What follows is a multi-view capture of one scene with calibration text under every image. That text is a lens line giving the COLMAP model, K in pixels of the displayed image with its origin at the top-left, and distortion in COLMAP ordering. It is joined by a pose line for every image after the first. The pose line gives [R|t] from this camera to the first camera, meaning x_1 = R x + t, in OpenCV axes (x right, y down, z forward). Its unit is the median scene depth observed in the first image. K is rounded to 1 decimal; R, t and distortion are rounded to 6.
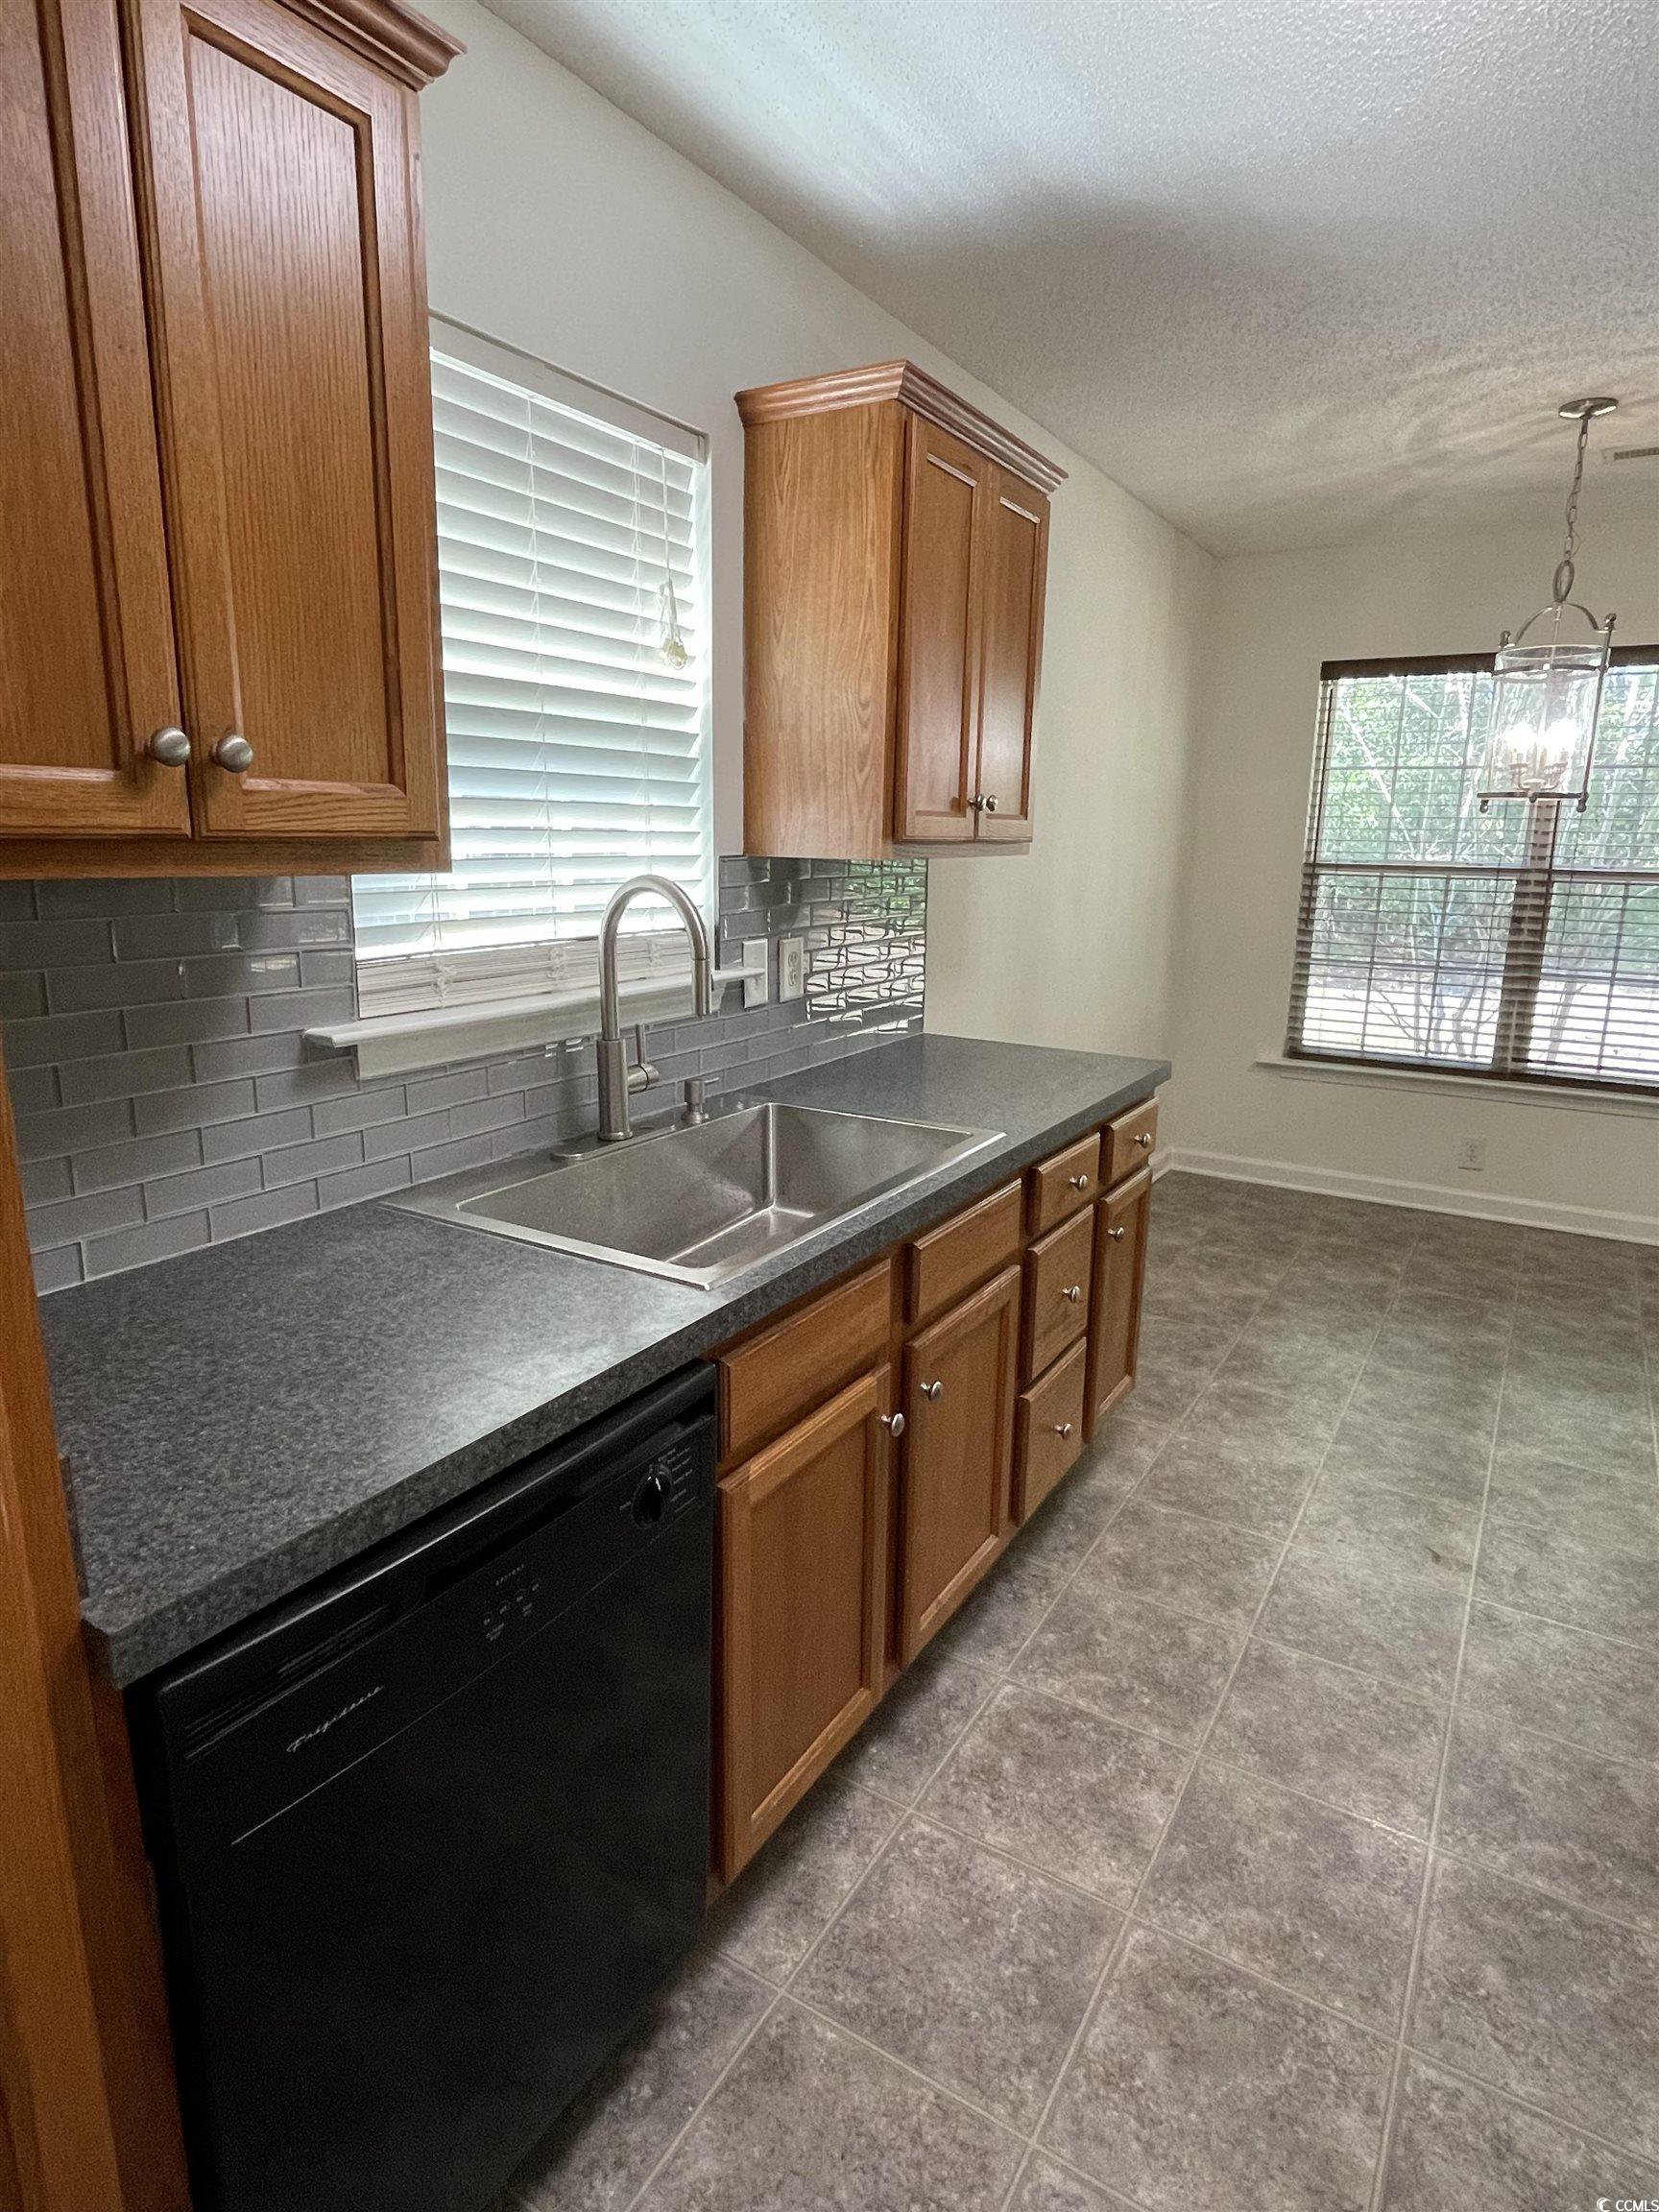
lens RADIAL K [[1221.9, 0, 820.5], [0, 1221.9, 1098.2], [0, 0, 1]] dist [-0.005235, 0.000573]
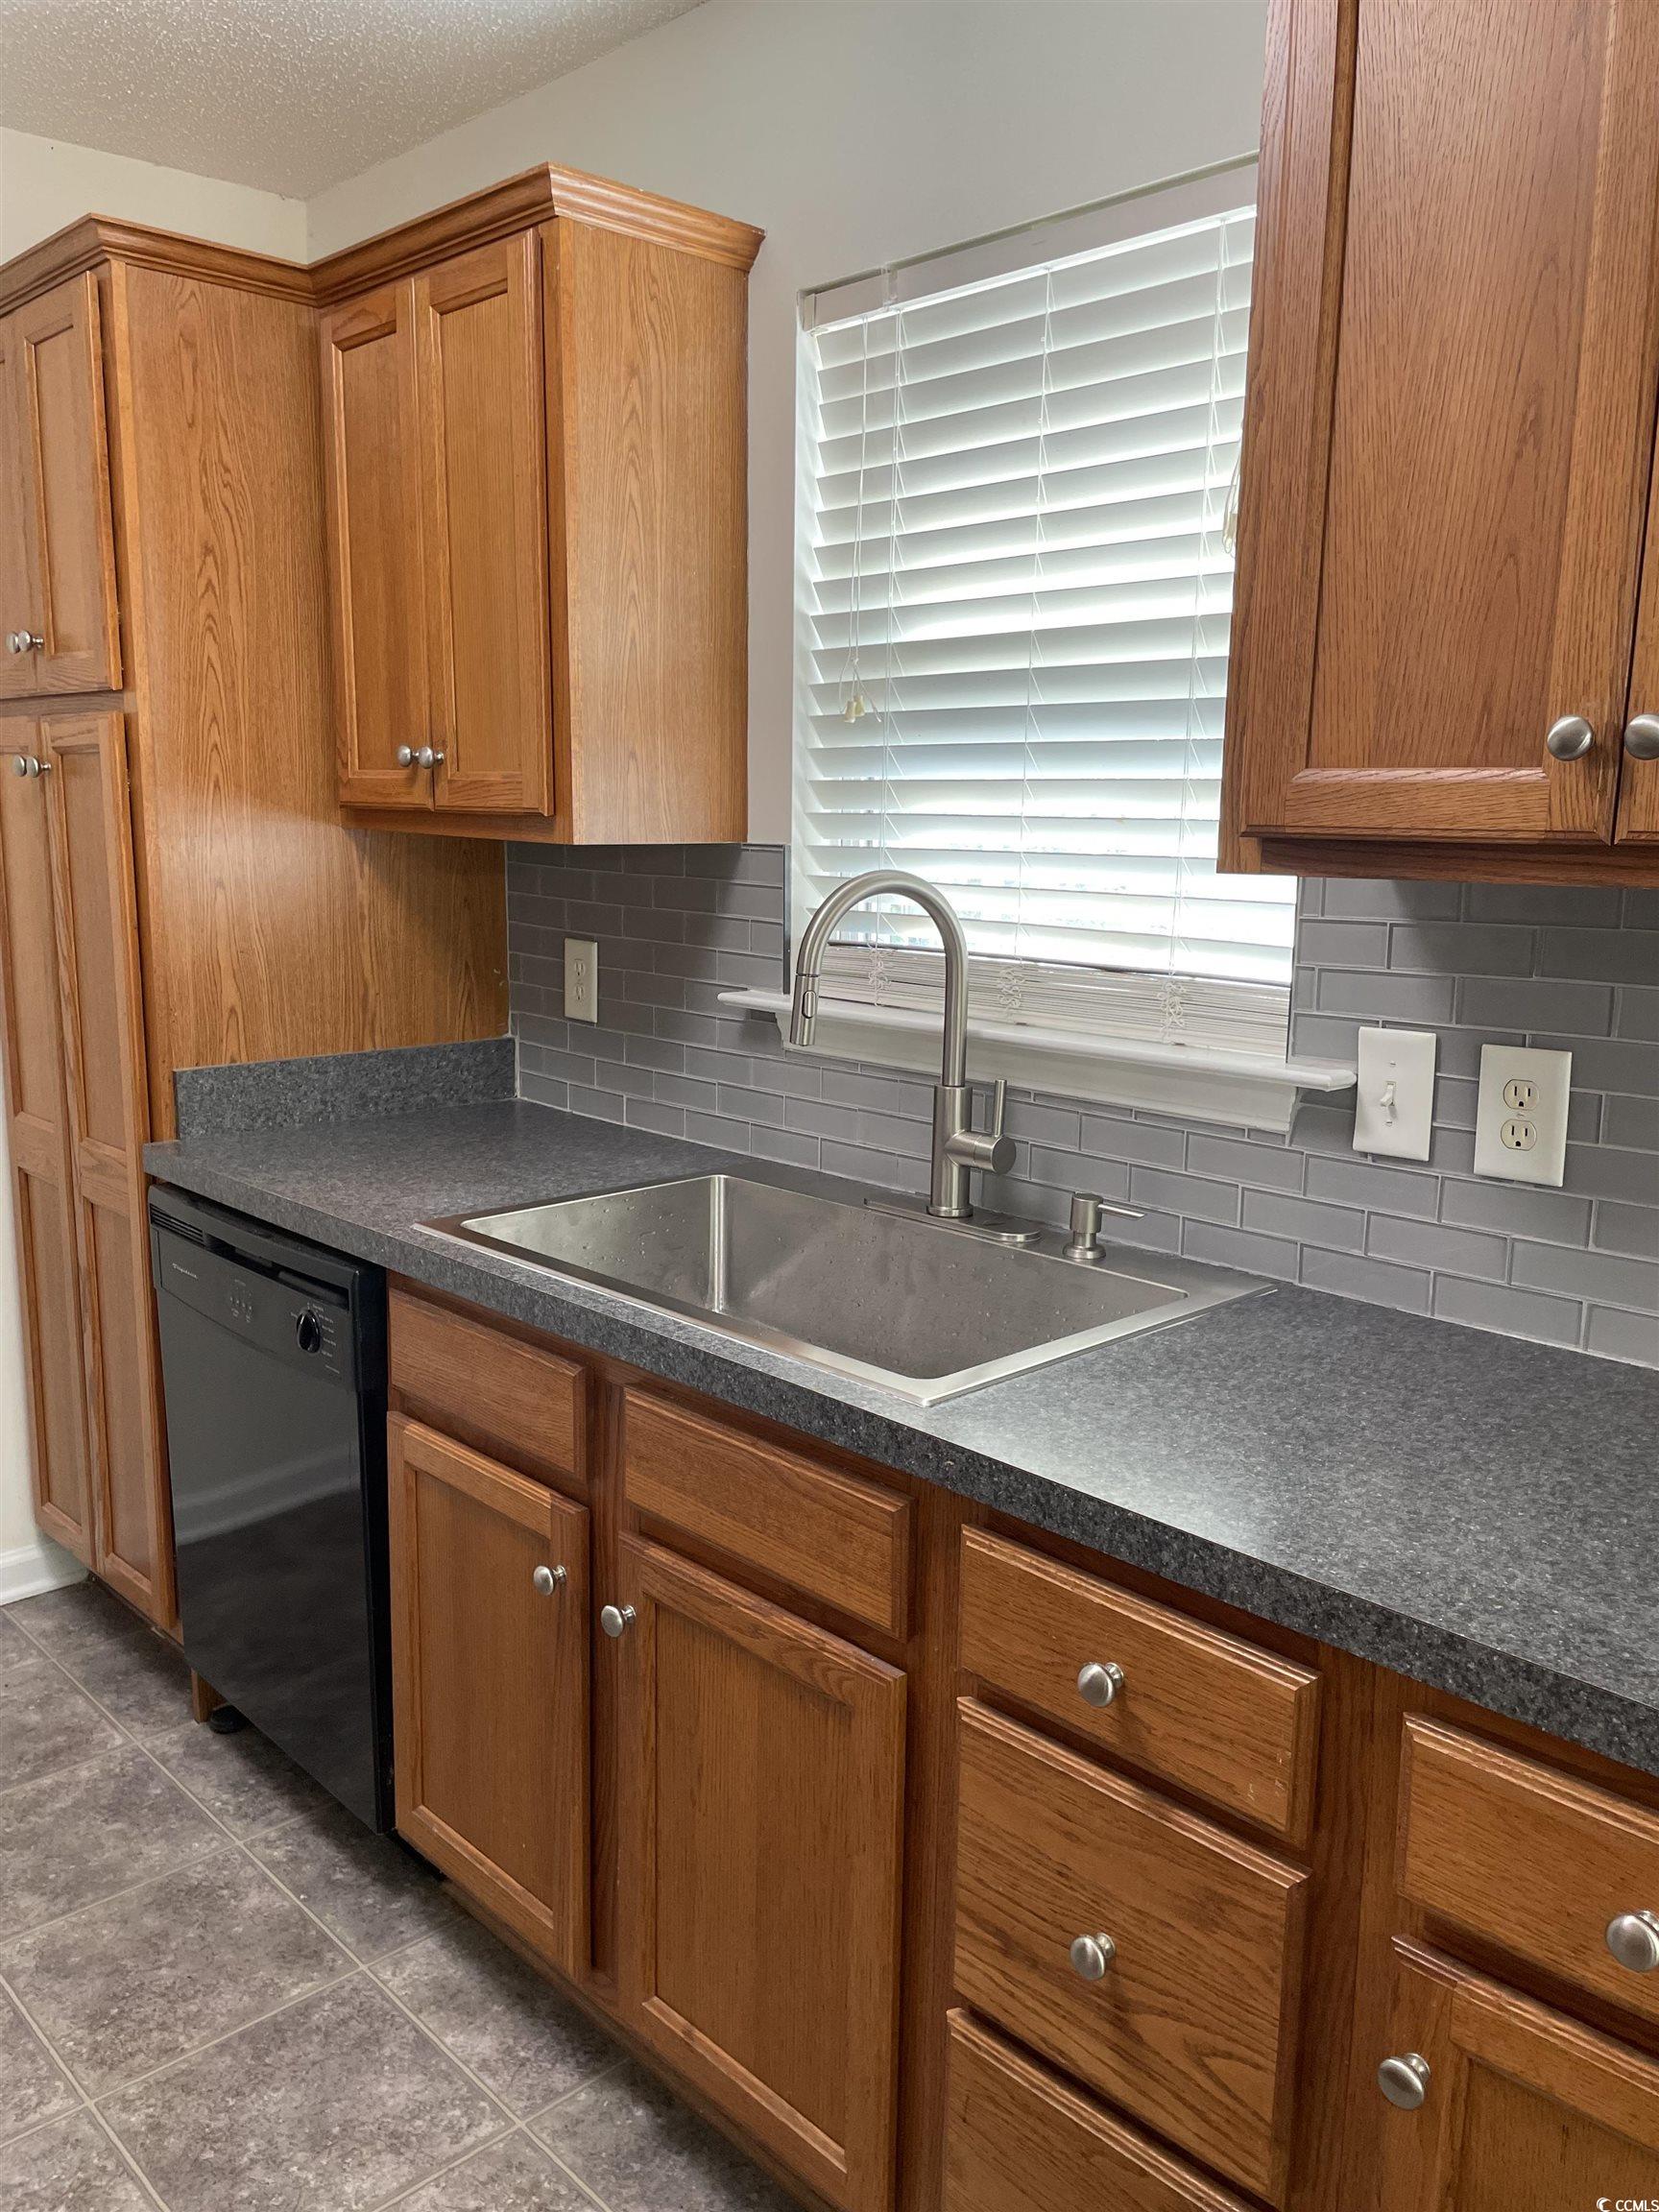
lens RADIAL K [[1688.7, 0, 829.5], [0, 1688.7, 1106.0], [0, 0, 1]] dist [0.098585, -0.129590]
pose [[-0.257700, 0.143819, -0.955462, 1.016009], [-0.225043, 0.952731, 0.204105, -0.276192], [0.939652, 0.267617, -0.213153, 1.353147]]
